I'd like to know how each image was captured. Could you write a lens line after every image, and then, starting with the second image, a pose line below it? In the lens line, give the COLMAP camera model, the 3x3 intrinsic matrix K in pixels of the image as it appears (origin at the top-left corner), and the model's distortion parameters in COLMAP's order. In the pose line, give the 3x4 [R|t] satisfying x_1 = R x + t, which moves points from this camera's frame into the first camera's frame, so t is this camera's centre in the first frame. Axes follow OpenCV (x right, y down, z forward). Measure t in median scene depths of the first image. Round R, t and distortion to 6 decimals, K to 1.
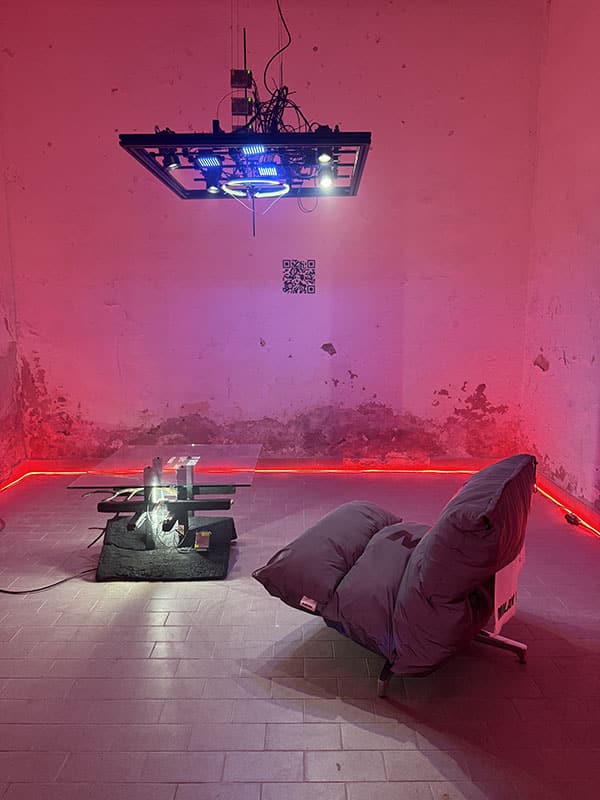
lens RADIAL K [[562.8, 0, 299.5], [0, 562.8, 399.2], [0, 0, 1]] dist [-0.006065, -0.002922]
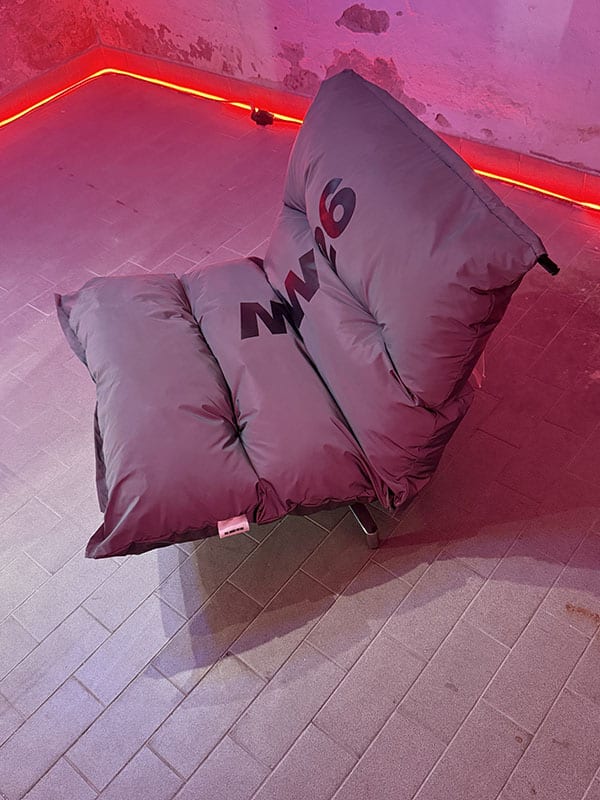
lens RADIAL K [[737.6, 0, 299.7], [0, 737.6, 401.5], [0, 0, 1]] dist [0.022789, 0.000000]
pose [[0.642160, -0.611849, 0.461814, -0.113248], [0.242572, 0.733673, 0.634731, -0.094295], [-0.727179, -0.295575, 0.619552, 0.311350]]
